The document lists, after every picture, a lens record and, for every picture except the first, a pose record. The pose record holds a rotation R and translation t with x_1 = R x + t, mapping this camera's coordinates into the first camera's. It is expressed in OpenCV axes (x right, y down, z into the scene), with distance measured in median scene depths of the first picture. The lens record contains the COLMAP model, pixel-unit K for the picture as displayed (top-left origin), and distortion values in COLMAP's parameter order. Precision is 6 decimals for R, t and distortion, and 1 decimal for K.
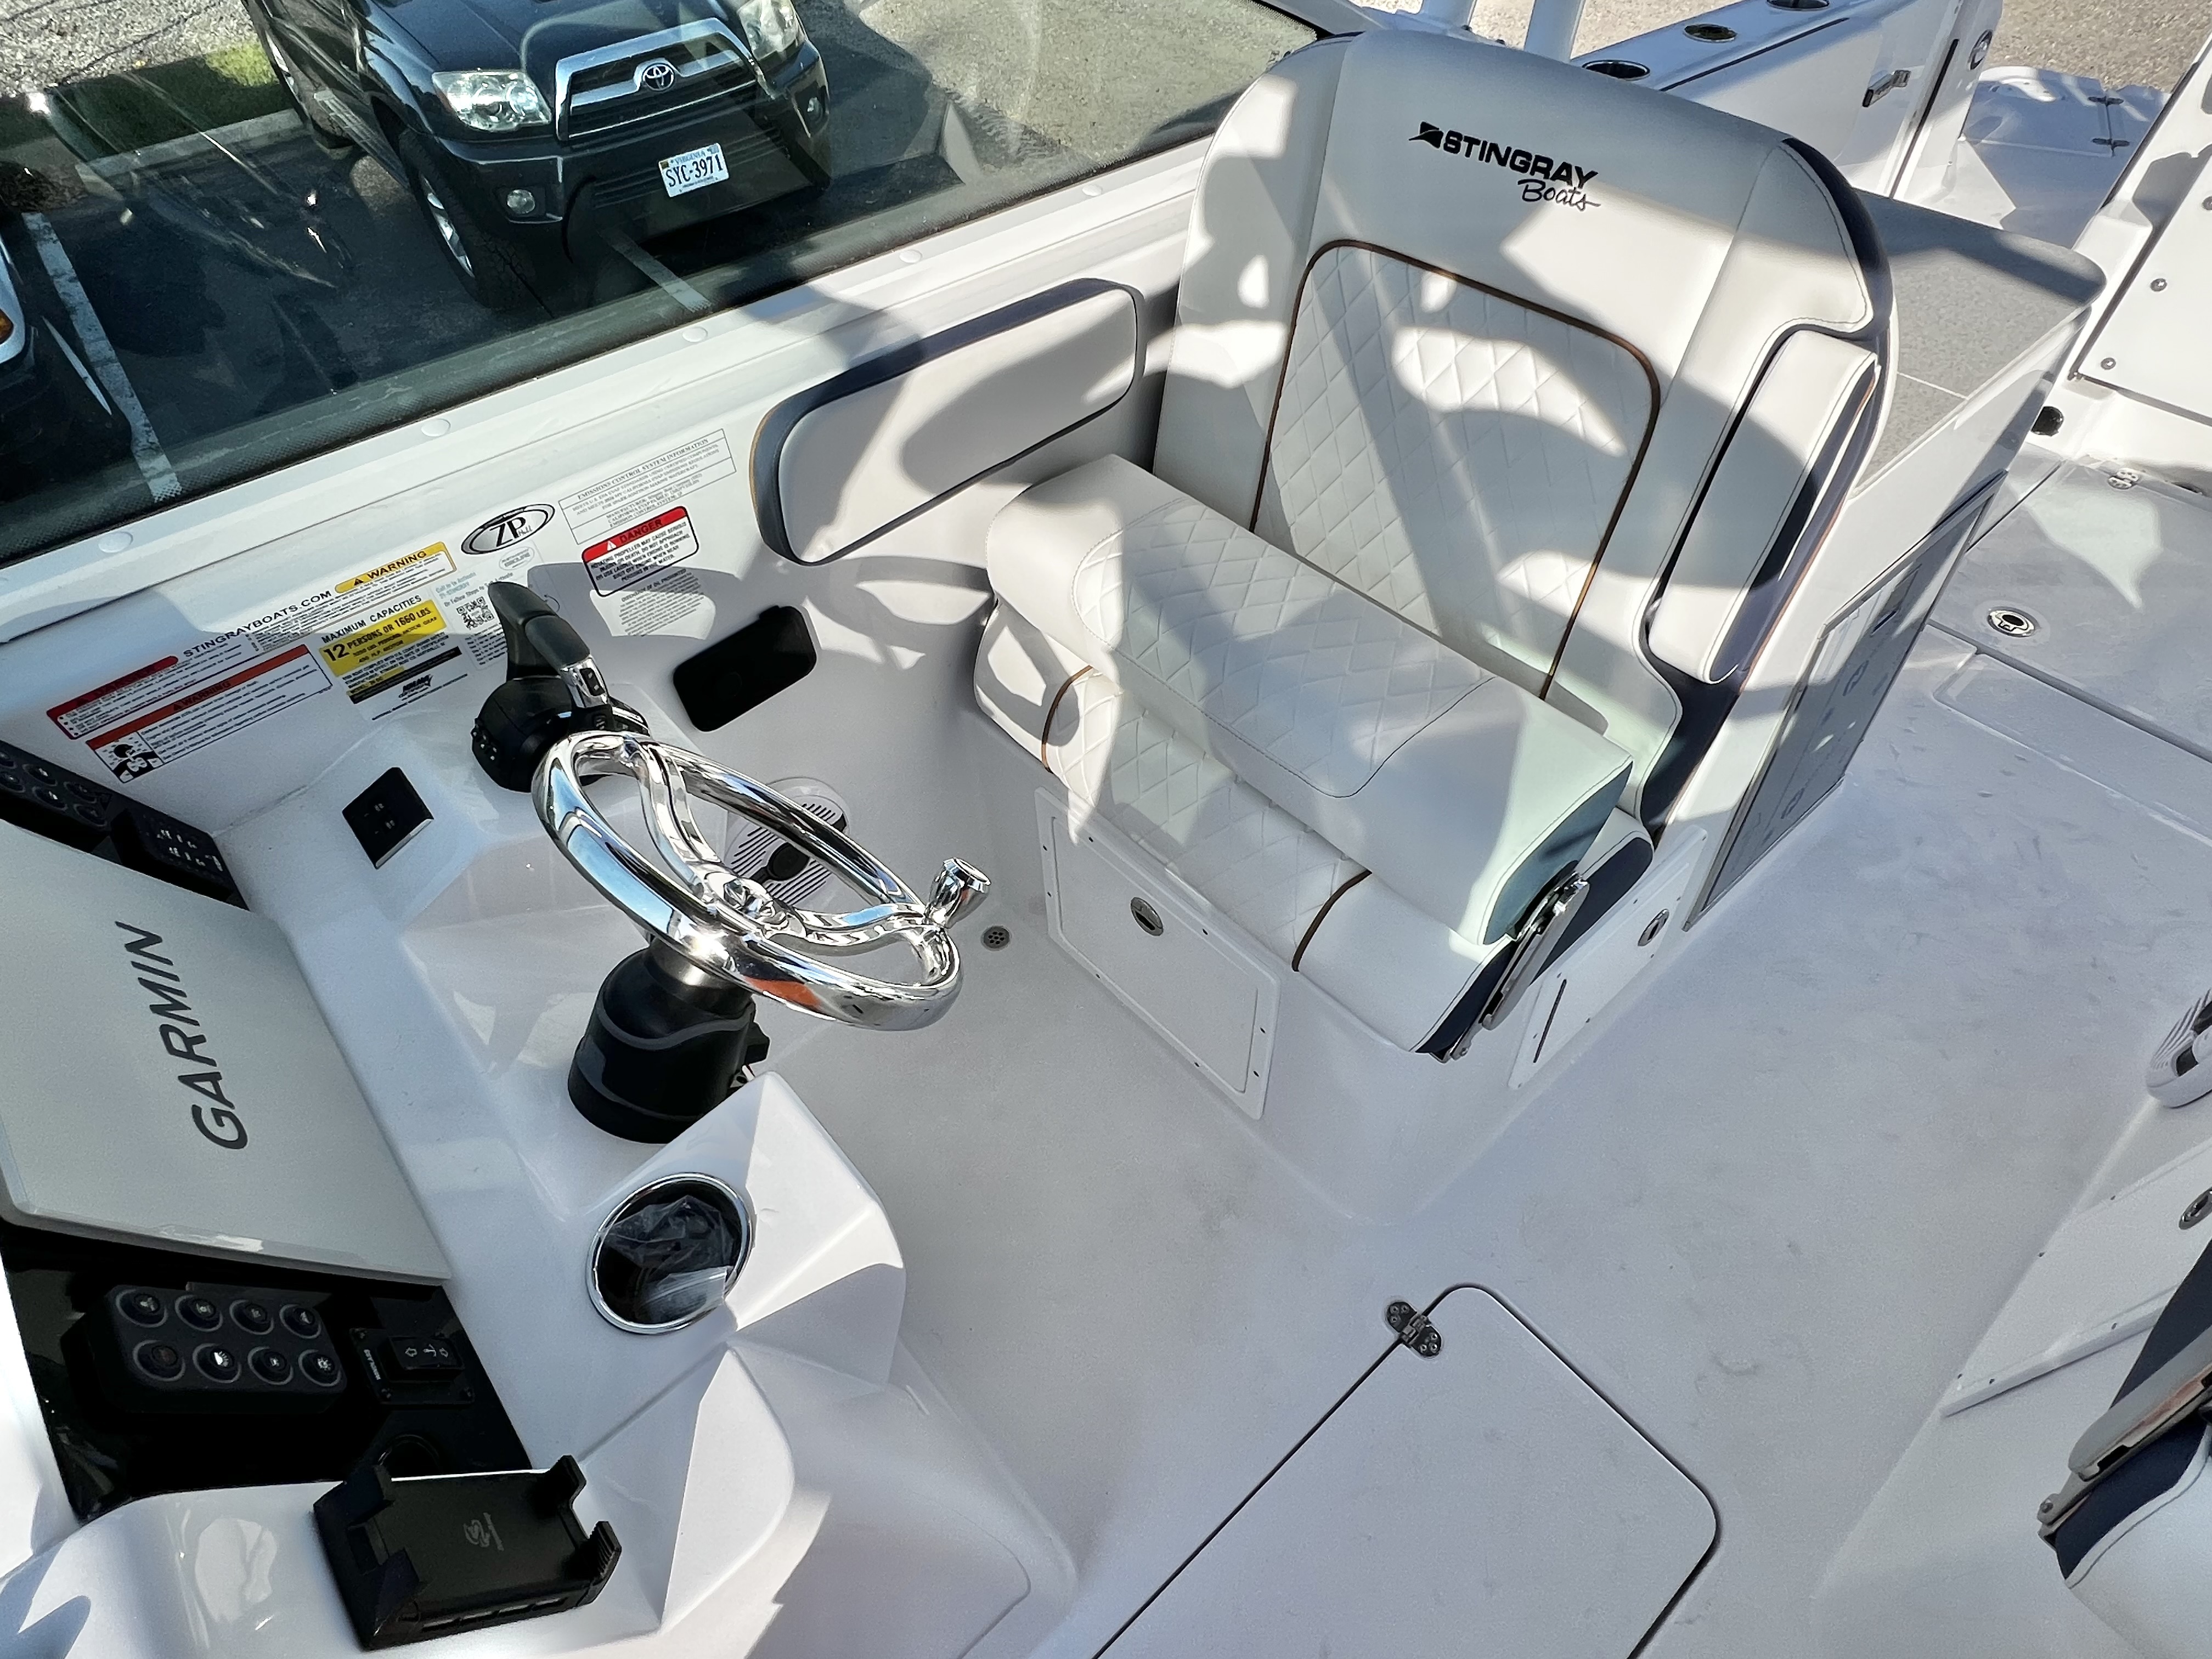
lens RADIAL K [[1209.7, 0, 1090.1], [0, 1209.7, 833.0], [0, 0, 1]] dist [-0.004469, 0.000462]
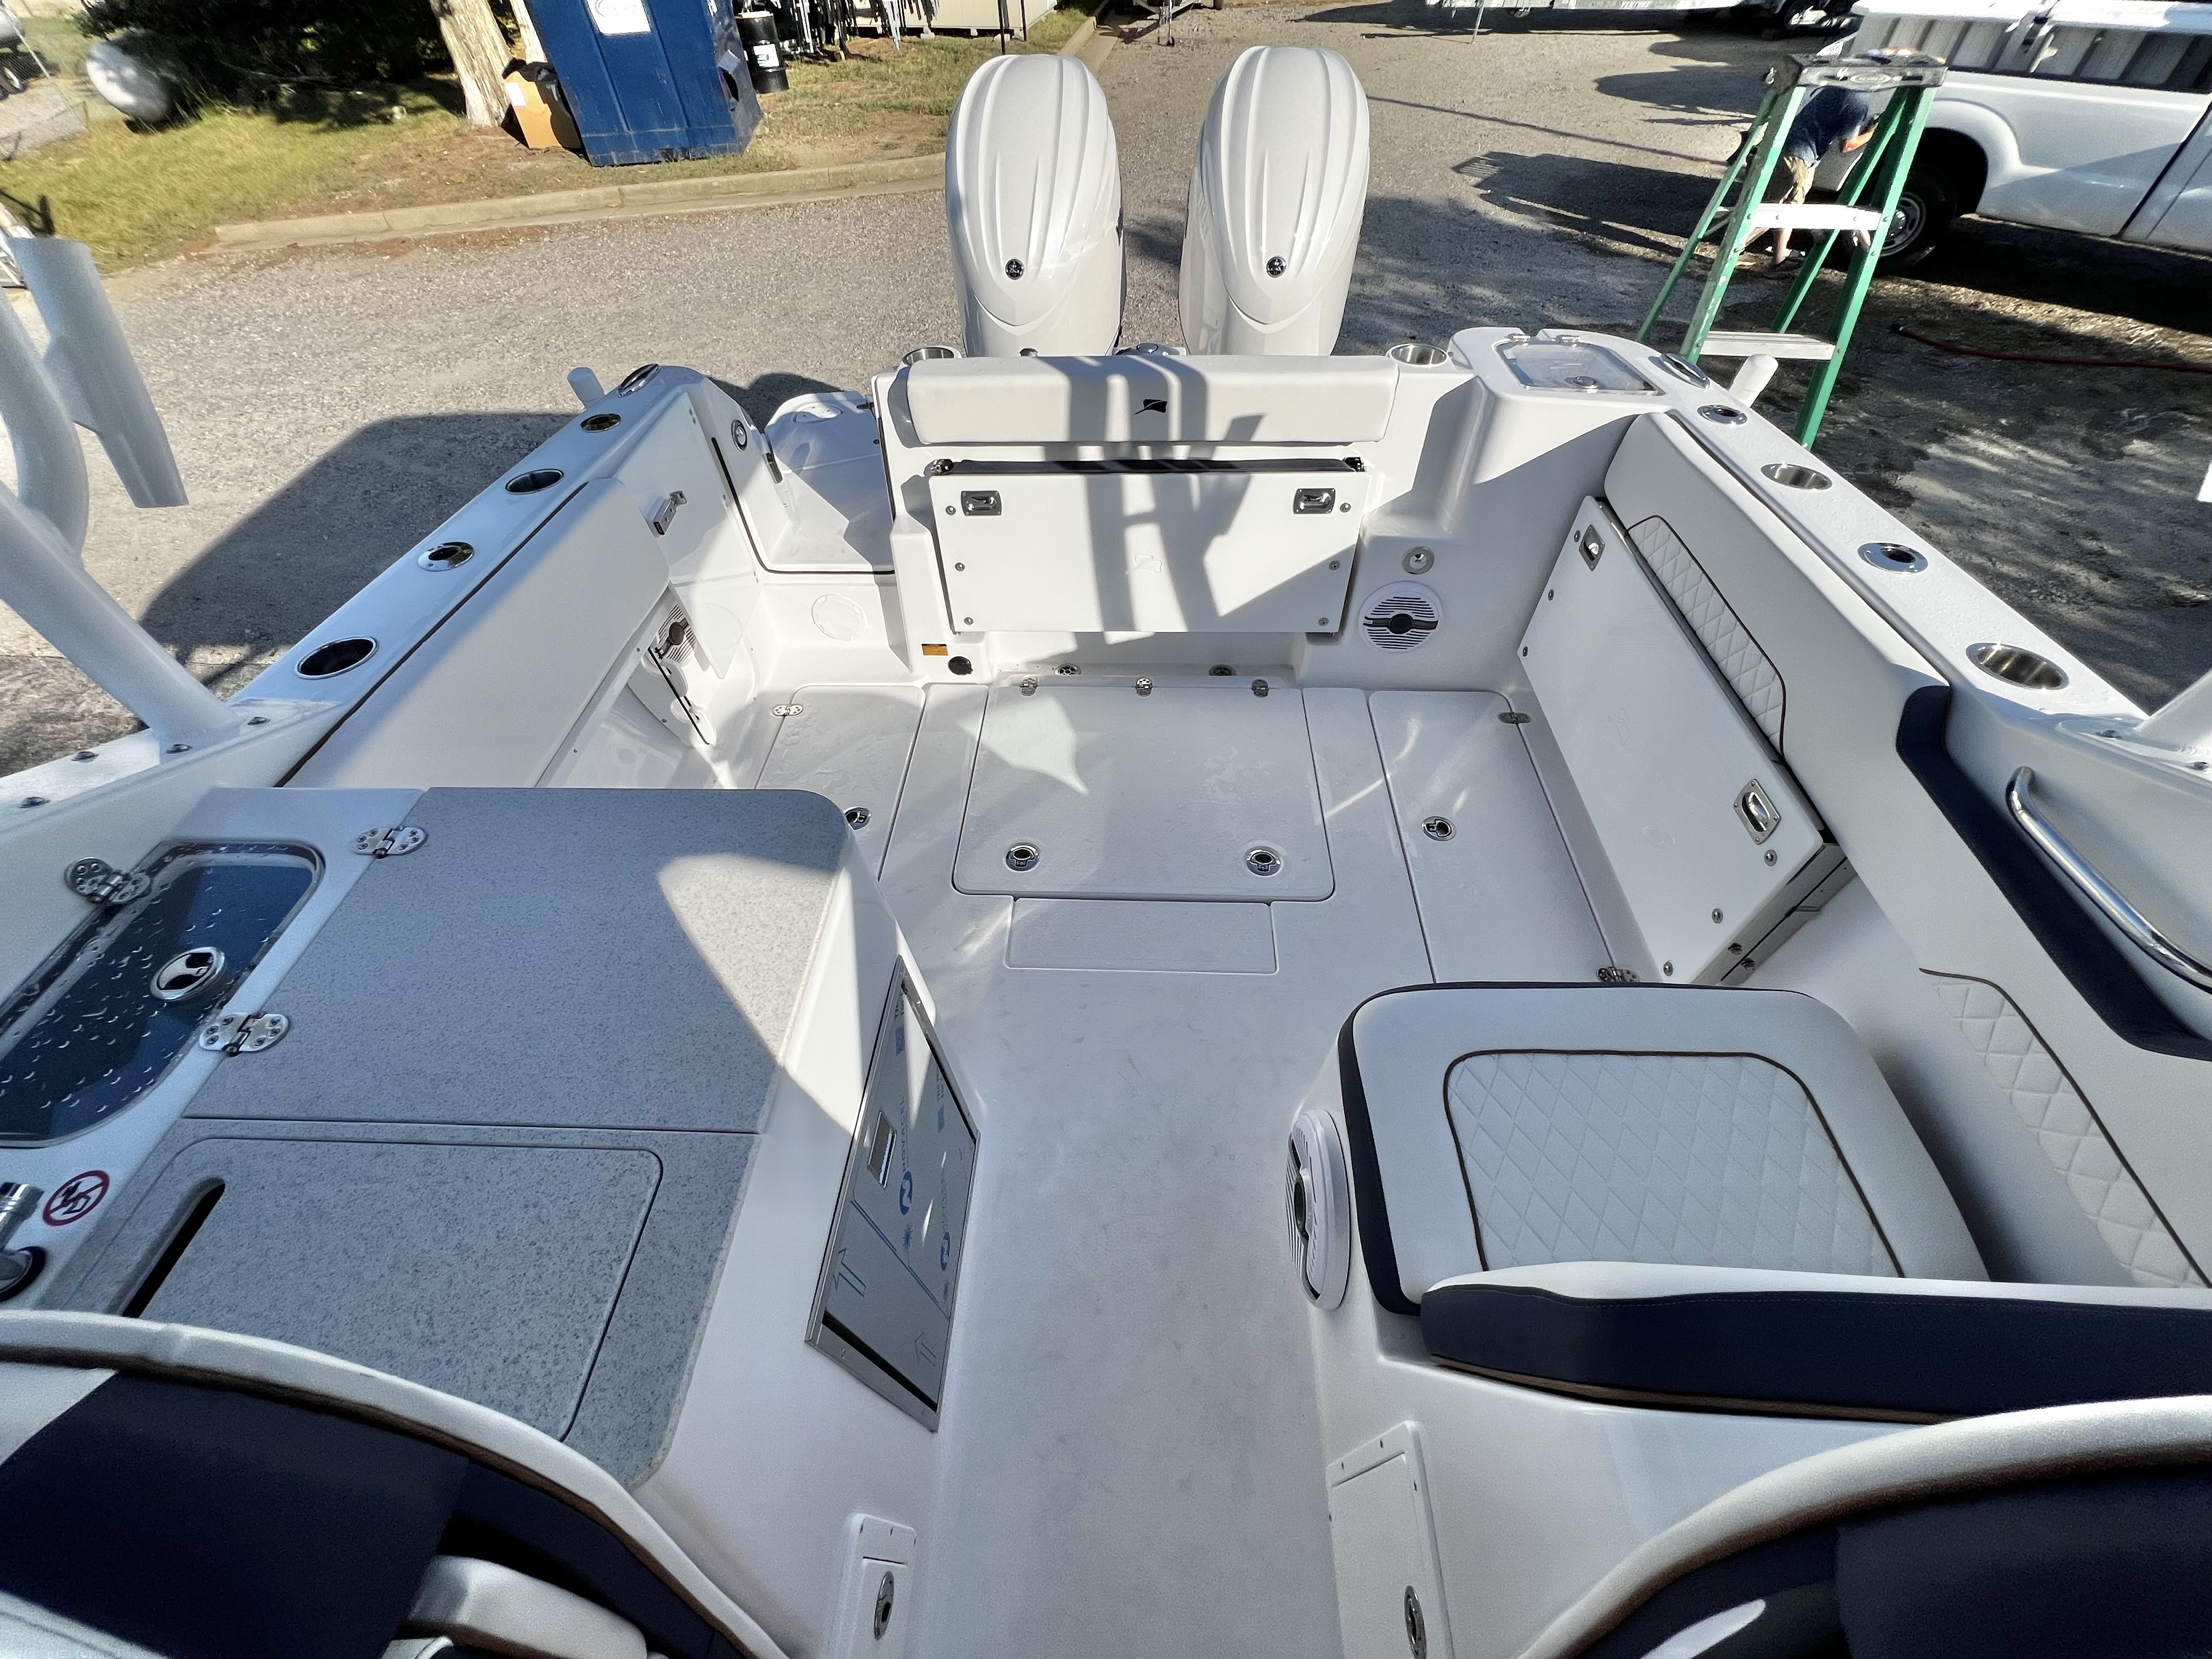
lens RADIAL K [[884.0, 0, 1101.5], [0, 884.0, 826.5], [0, 0, 1]] dist [-0.000887, 0.000064]
pose [[0.682891, -0.528814, 0.504000, 0.721859], [0.556126, 0.823689, 0.110724, -0.486437], [-0.473692, 0.204674, 0.856577, 0.340871]]
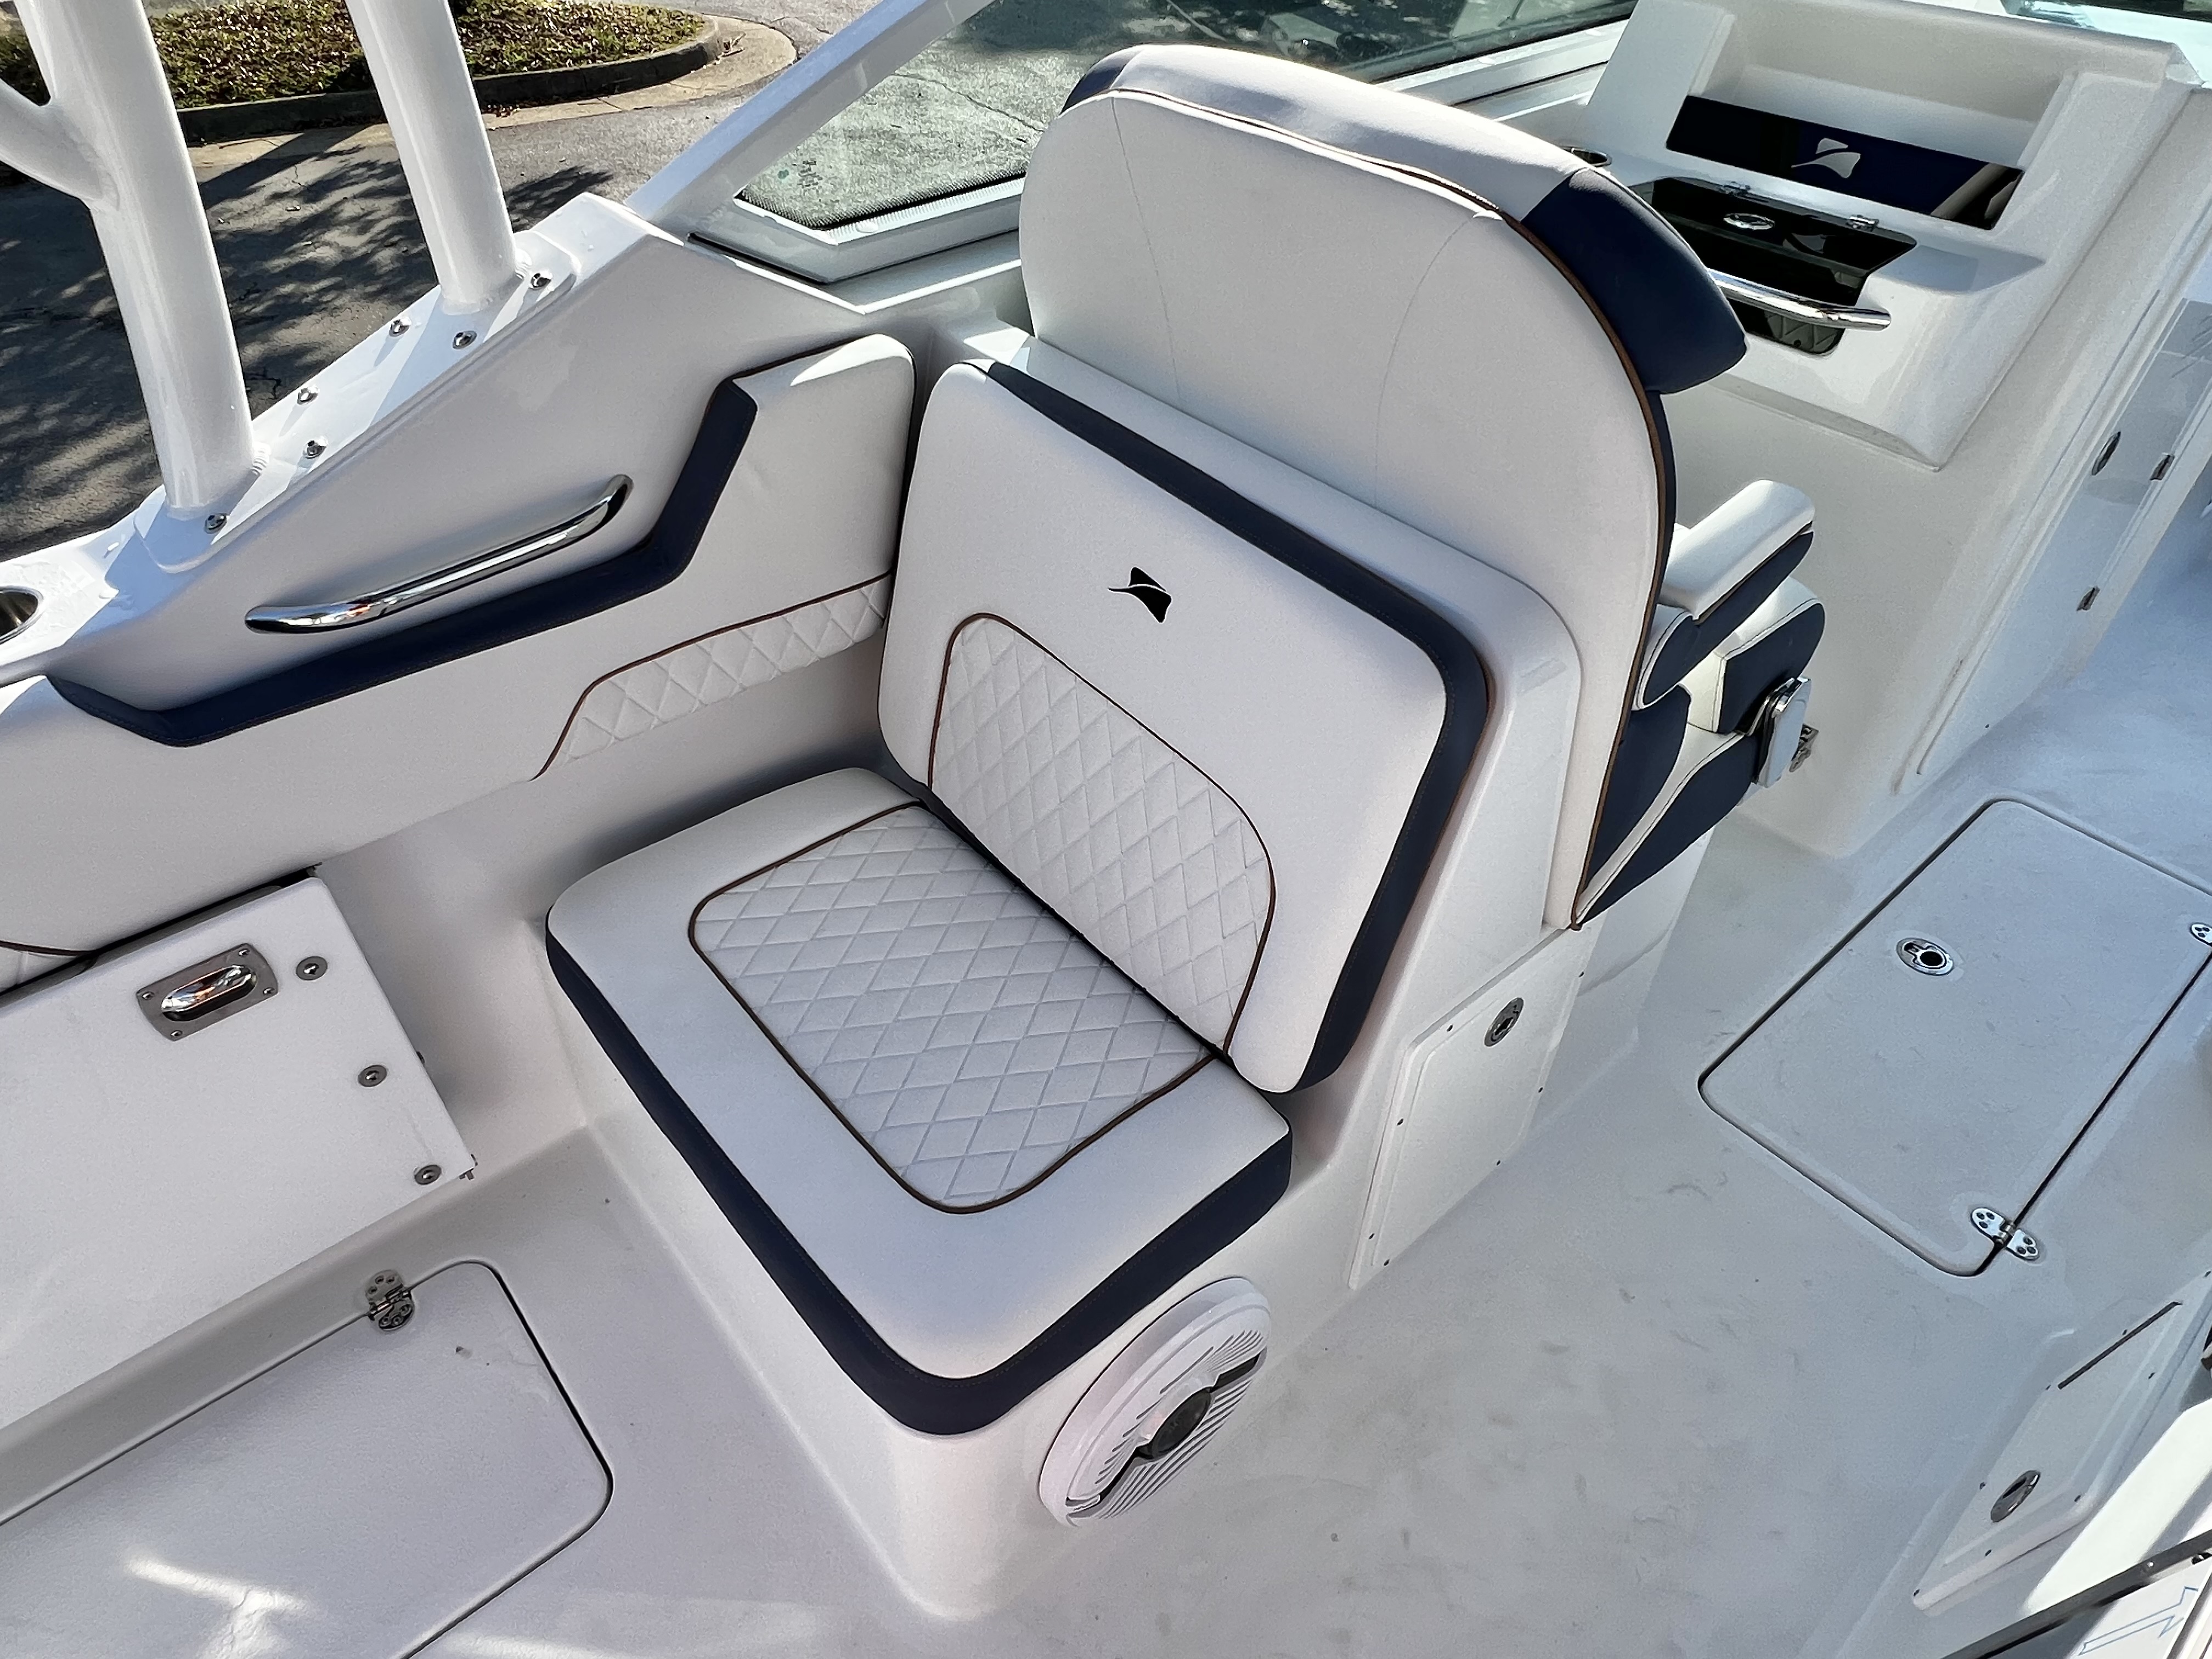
lens RADIAL K [[1306.4, 0, 1095.1], [0, 1306.4, 849.2], [0, 0, 1]] dist [-0.000608, -0.000285]
pose [[-0.999879, 0.005535, 0.014568, 1.259862], [0.014286, -0.047853, 0.998752, -0.830818], [0.006225, 0.998839, 0.047768, 0.787435]]
